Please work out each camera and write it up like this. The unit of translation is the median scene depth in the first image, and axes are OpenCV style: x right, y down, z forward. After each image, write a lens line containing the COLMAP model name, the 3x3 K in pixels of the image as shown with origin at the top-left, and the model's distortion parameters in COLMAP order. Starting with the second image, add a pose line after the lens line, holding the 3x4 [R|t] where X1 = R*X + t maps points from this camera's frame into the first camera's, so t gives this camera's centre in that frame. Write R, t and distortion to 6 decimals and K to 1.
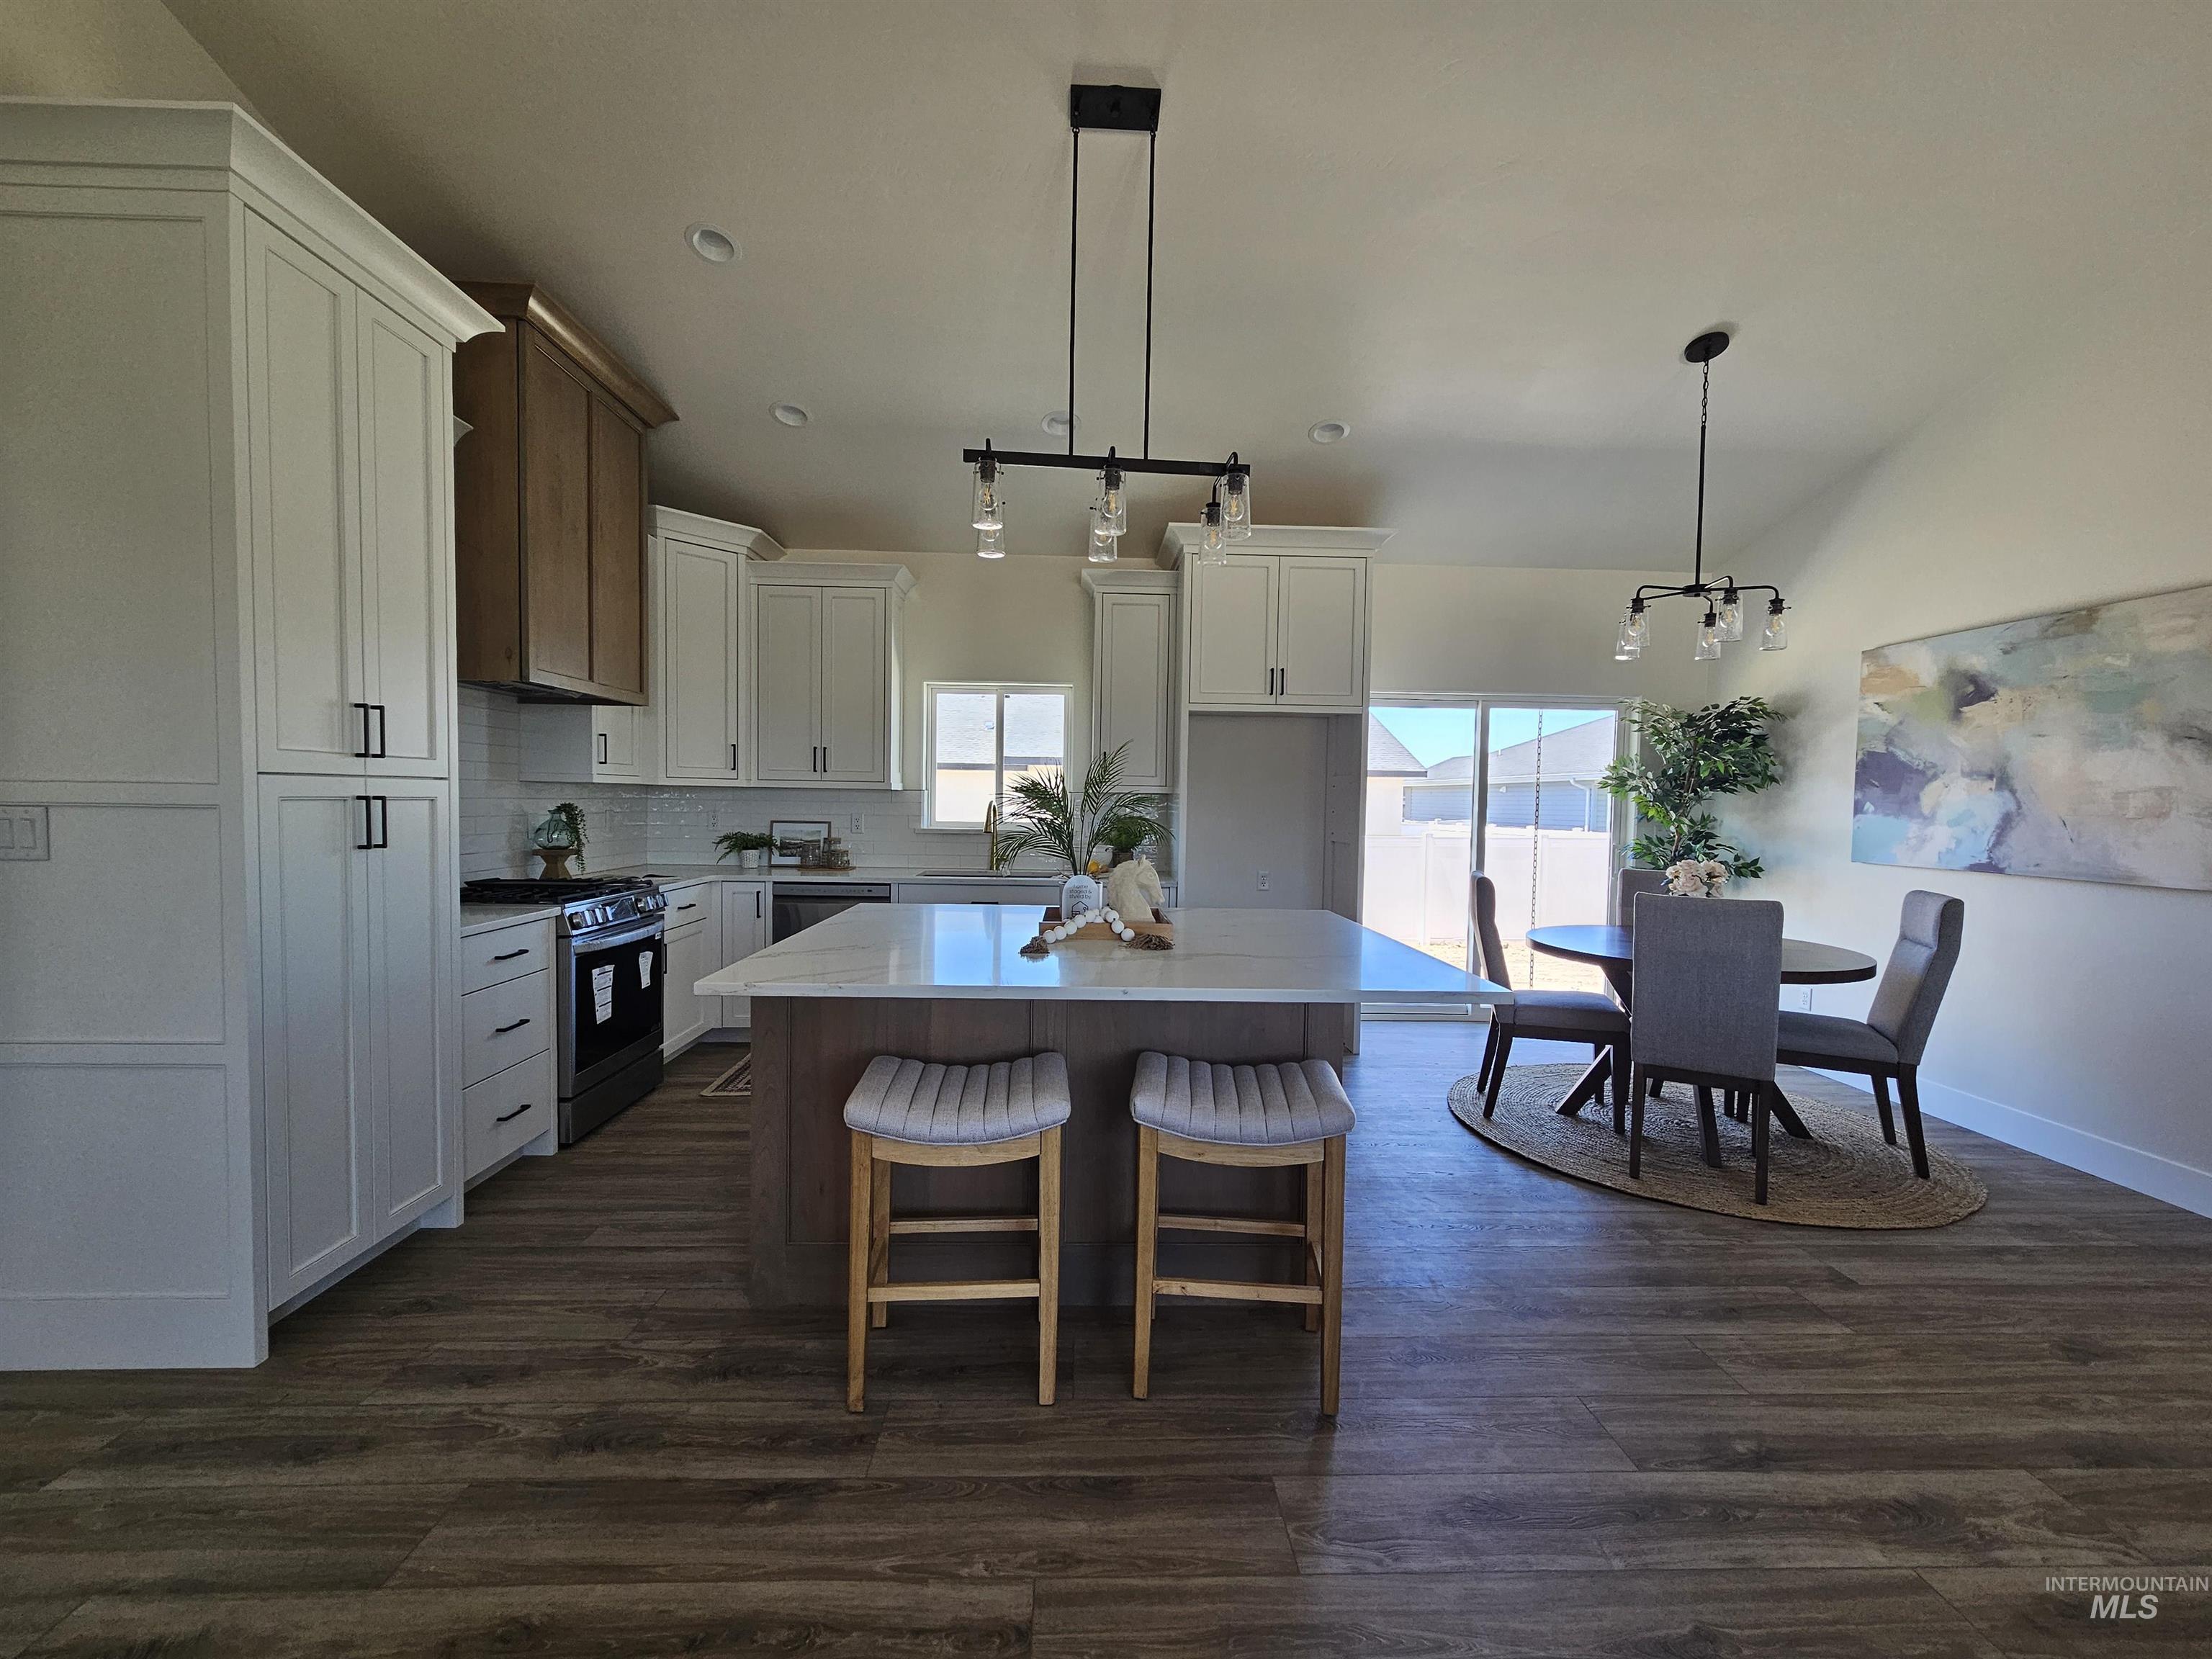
lens RADIAL K [[909.0, 0, 1106.3], [0, 909.0, 837.2], [0, 0, 1]] dist [-0.002418, 0.001351]
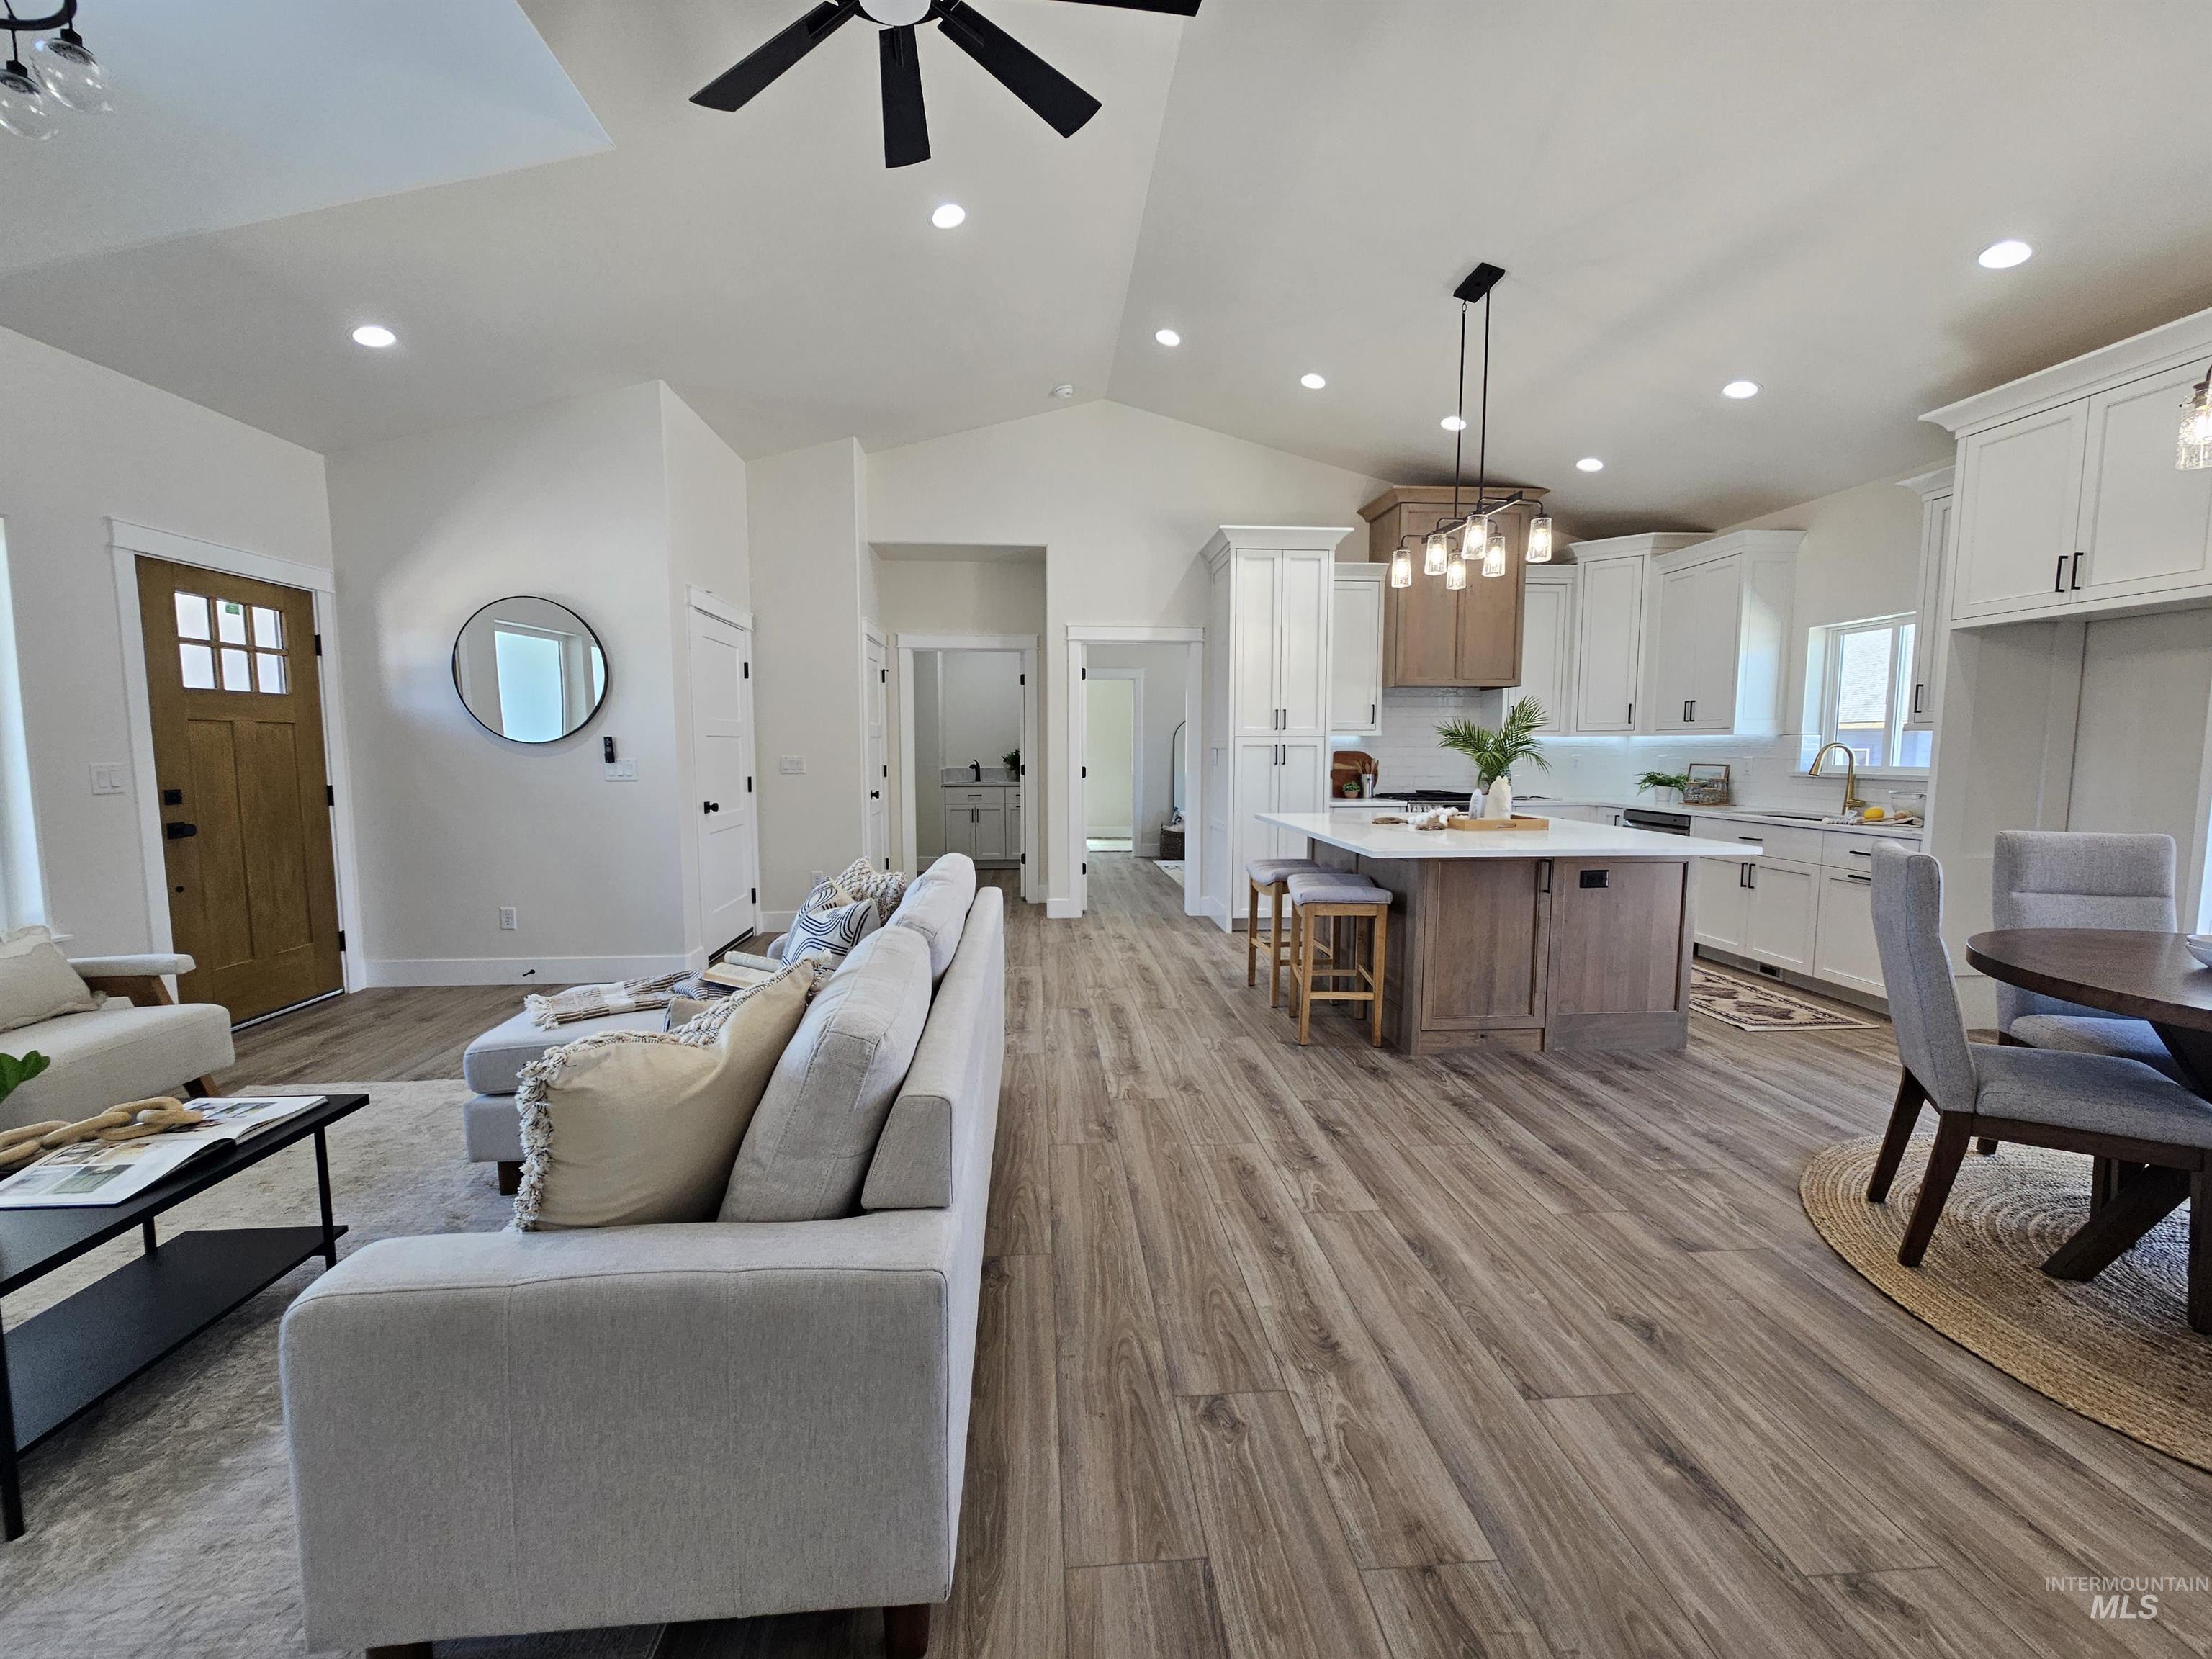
lens RADIAL K [[909.0, 0, 1107.9], [0, 909.0, 837.9], [0, 0, 1]] dist [-0.002418, 0.001351]
pose [[0.046854, 0.082654, -0.995476, 1.149964], [-0.040784, 0.995898, 0.080770, 0.020122], [0.998069, 0.036816, 0.050032, 0.247310]]
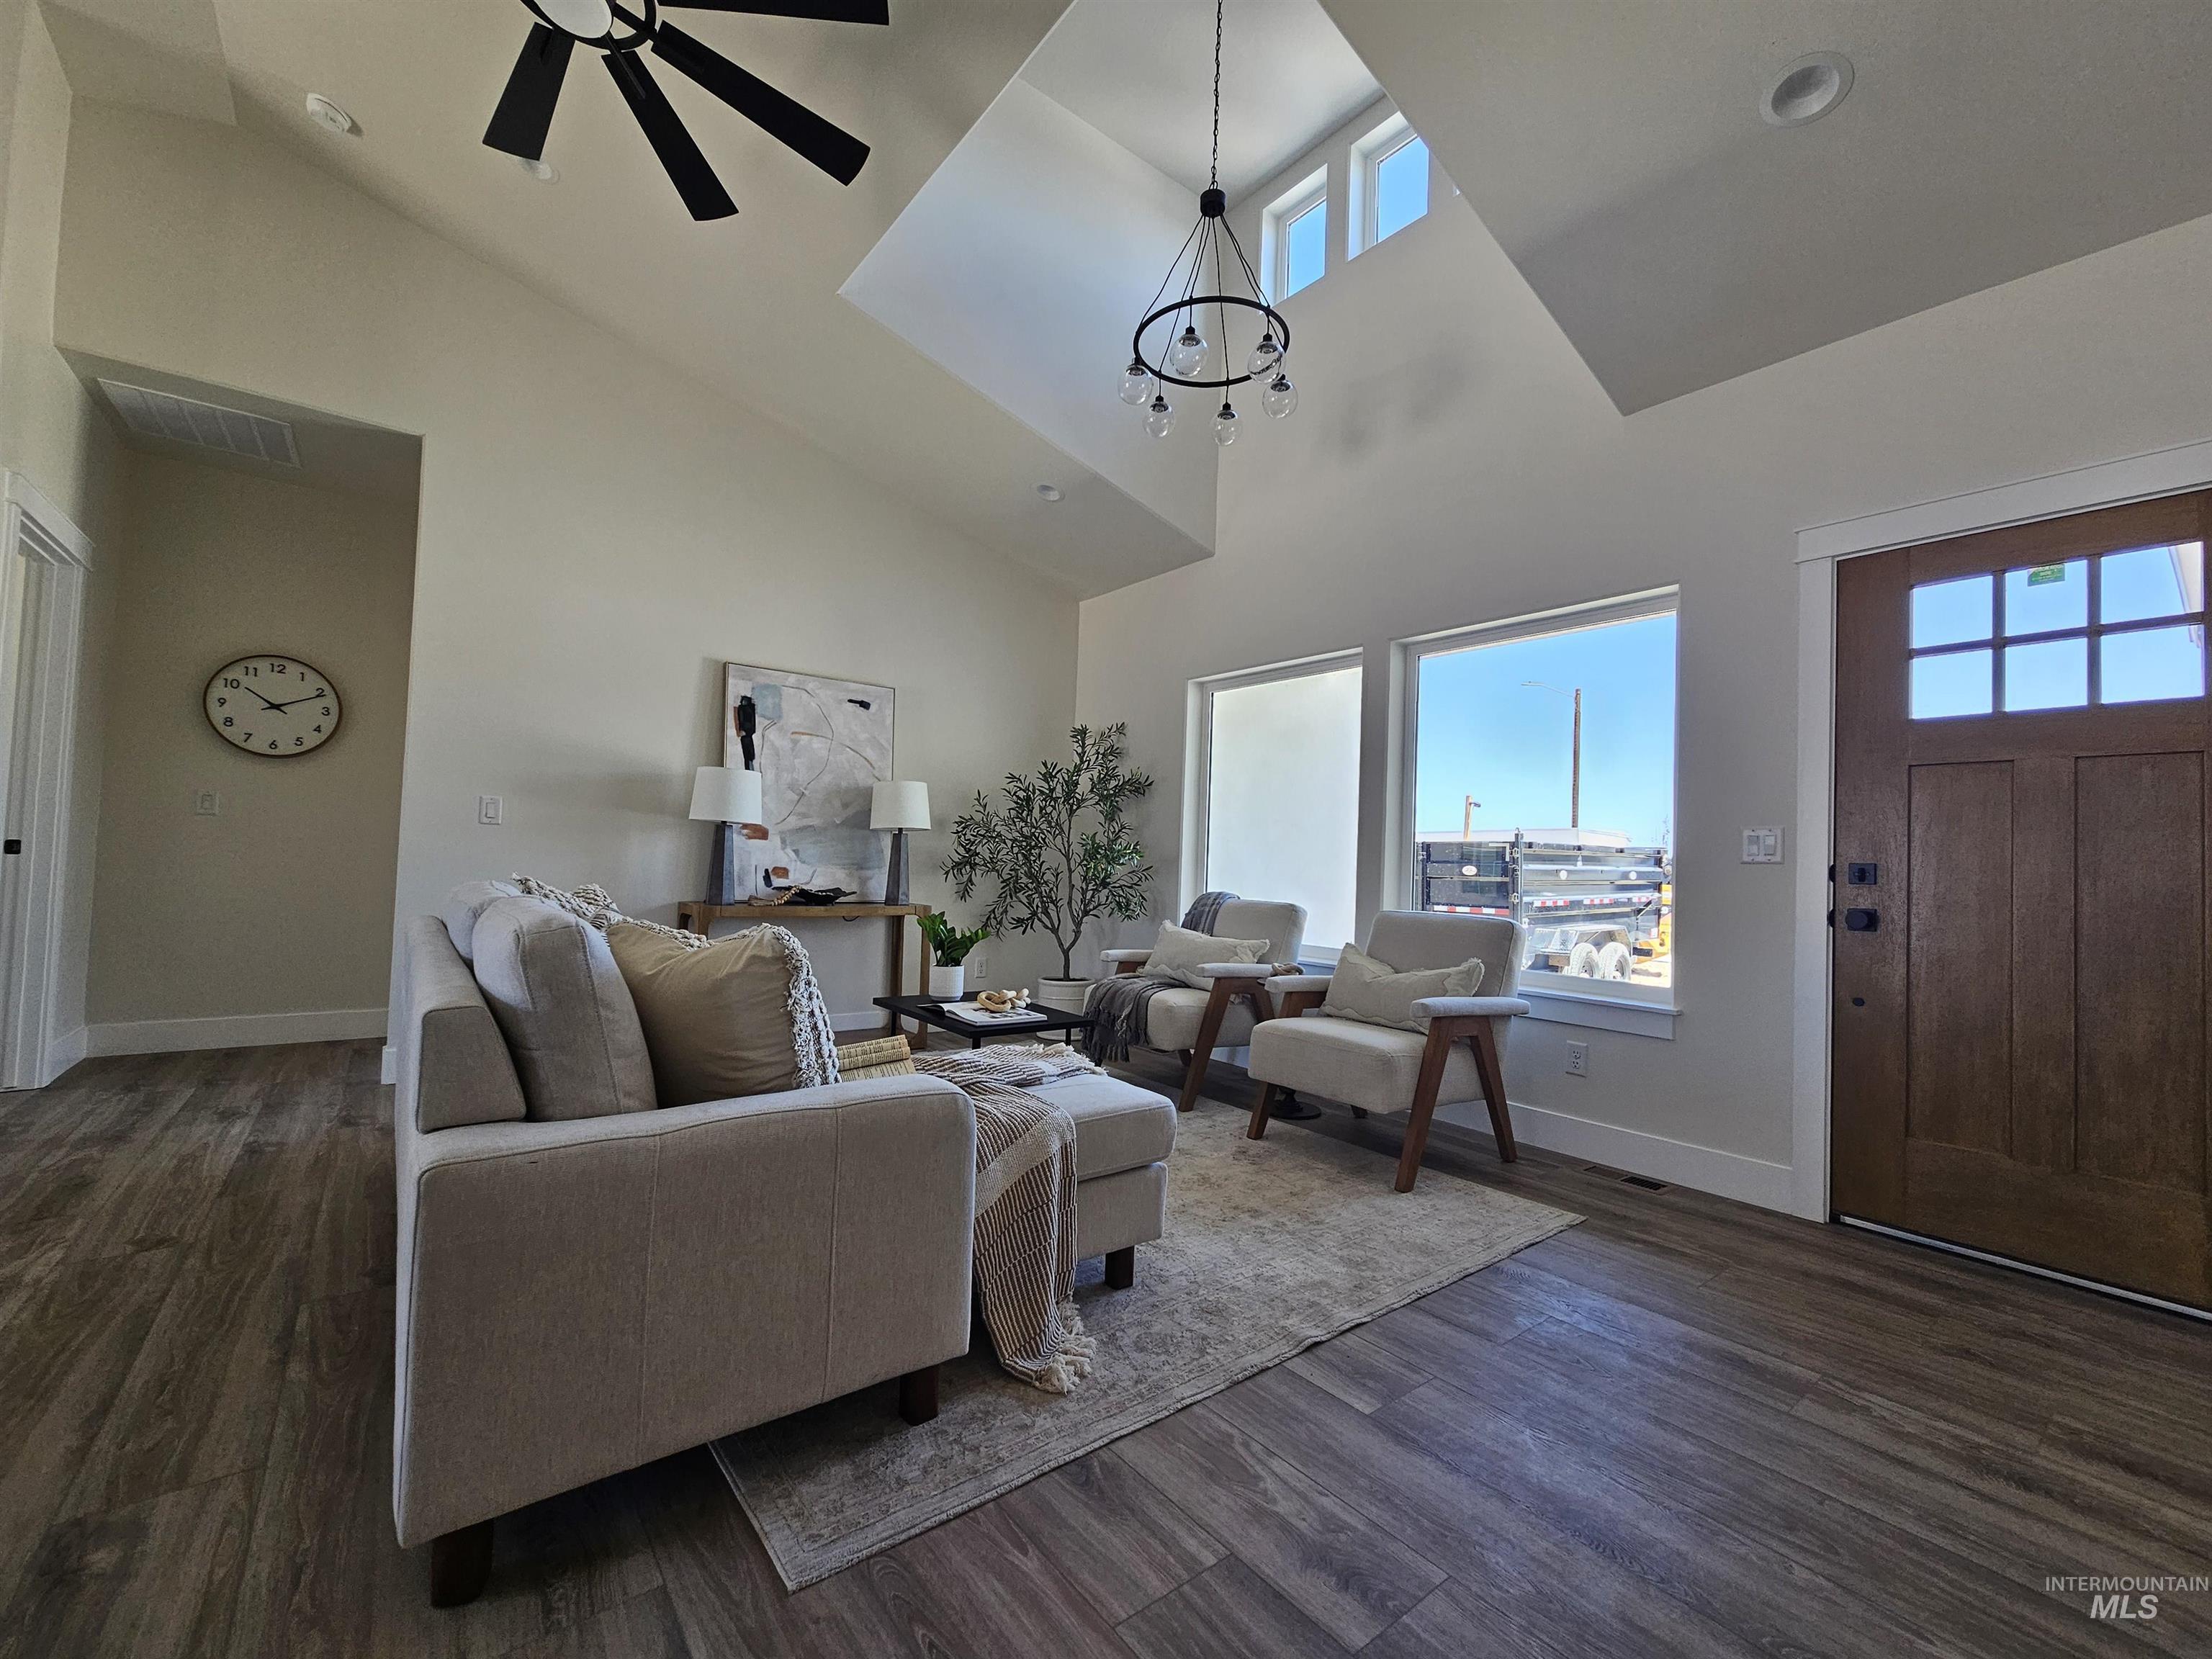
lens RADIAL K [[909.0, 0, 1107.7], [0, 909.0, 834.6], [0, 0, 1]] dist [-0.002418, 0.001351]
pose [[-0.588564, -0.011480, 0.808369, -0.159634], [-0.012502, 0.999909, 0.005097, 0.071453], [-0.808354, -0.007106, -0.588654, 0.182983]]
